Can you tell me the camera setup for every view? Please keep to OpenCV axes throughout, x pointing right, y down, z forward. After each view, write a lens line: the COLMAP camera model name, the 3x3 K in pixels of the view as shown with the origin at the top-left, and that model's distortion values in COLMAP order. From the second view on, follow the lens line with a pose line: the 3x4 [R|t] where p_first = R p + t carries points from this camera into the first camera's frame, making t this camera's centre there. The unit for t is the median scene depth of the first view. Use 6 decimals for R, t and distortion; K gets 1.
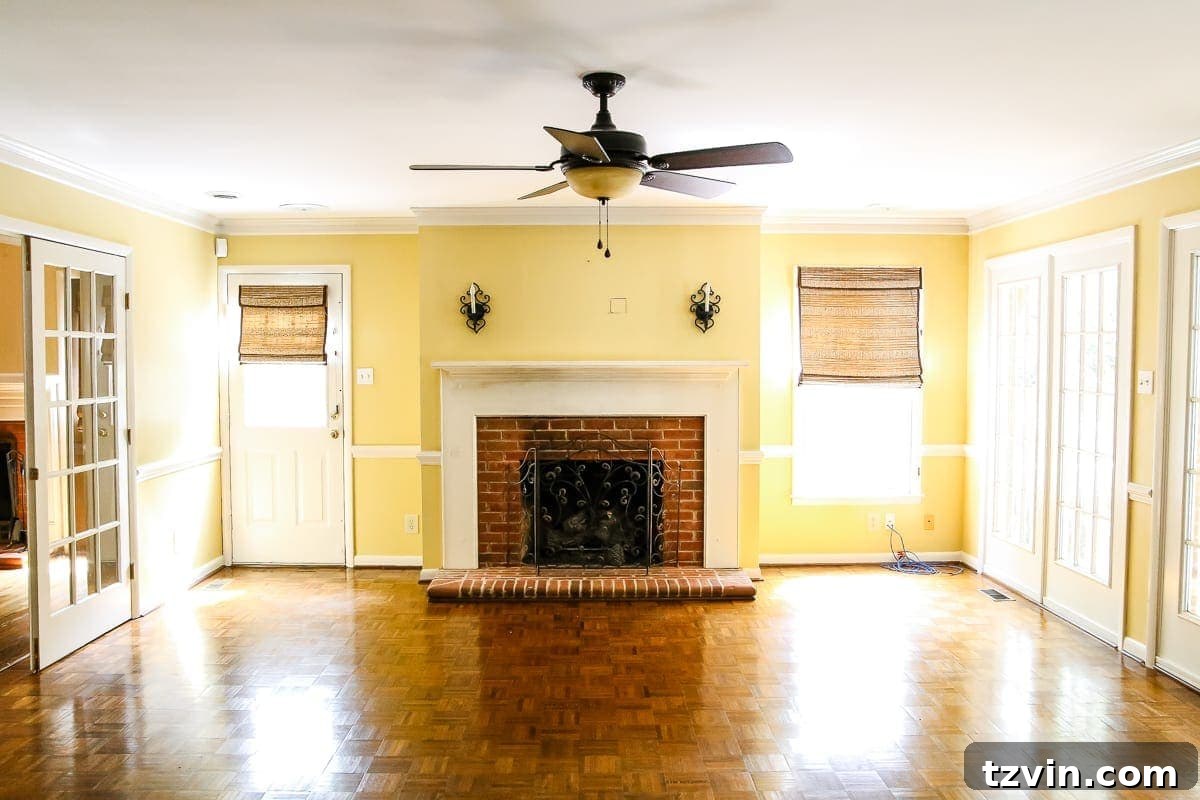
lens RADIAL K [[1023.7, 0, 600.0], [0, 1023.7, 400.0], [0, 0, 1]] dist [-0.114881, 0.123948]
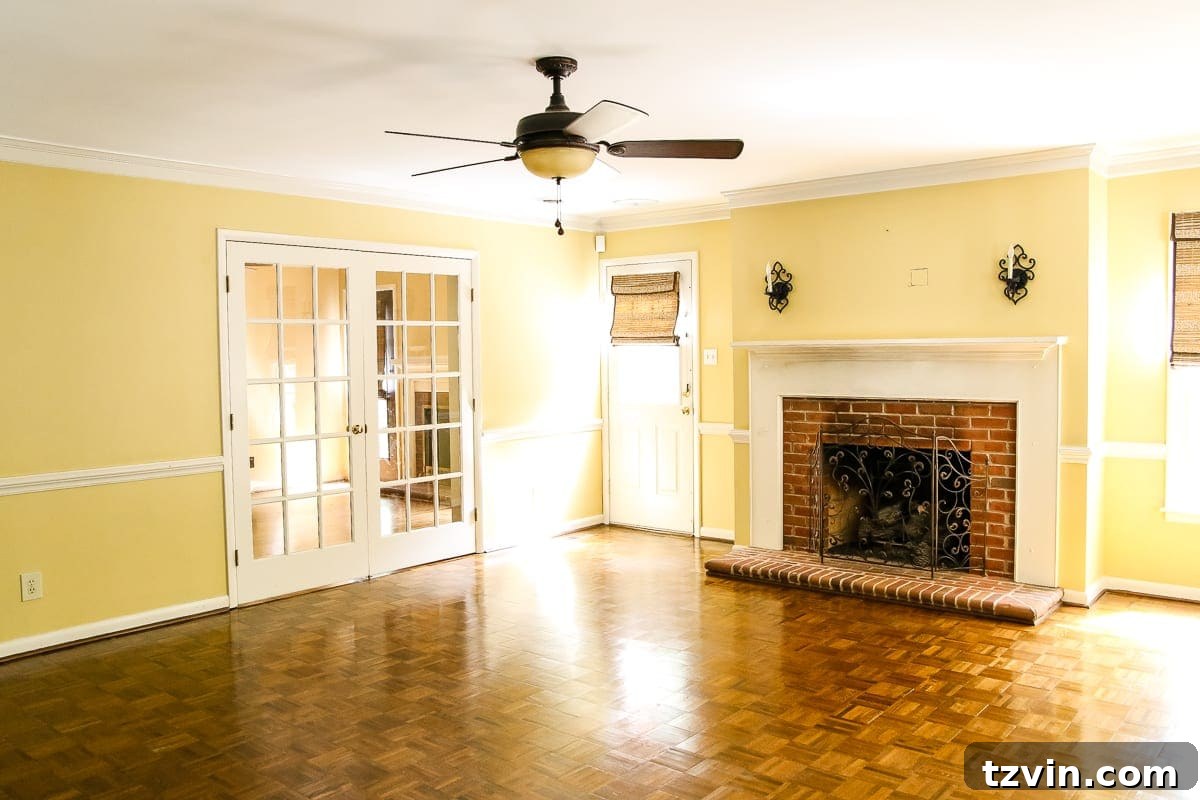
lens RADIAL K [[1023.7, 0, 600.0], [0, 1023.7, 400.0], [0, 0, 1]] dist [-0.114881, 0.123948]
pose [[0.735922, 0.024276, -0.676631, 0.413816], [-0.015288, 0.999698, 0.019240, 0.003012], [0.676894, -0.003815, 0.736071, 0.153317]]
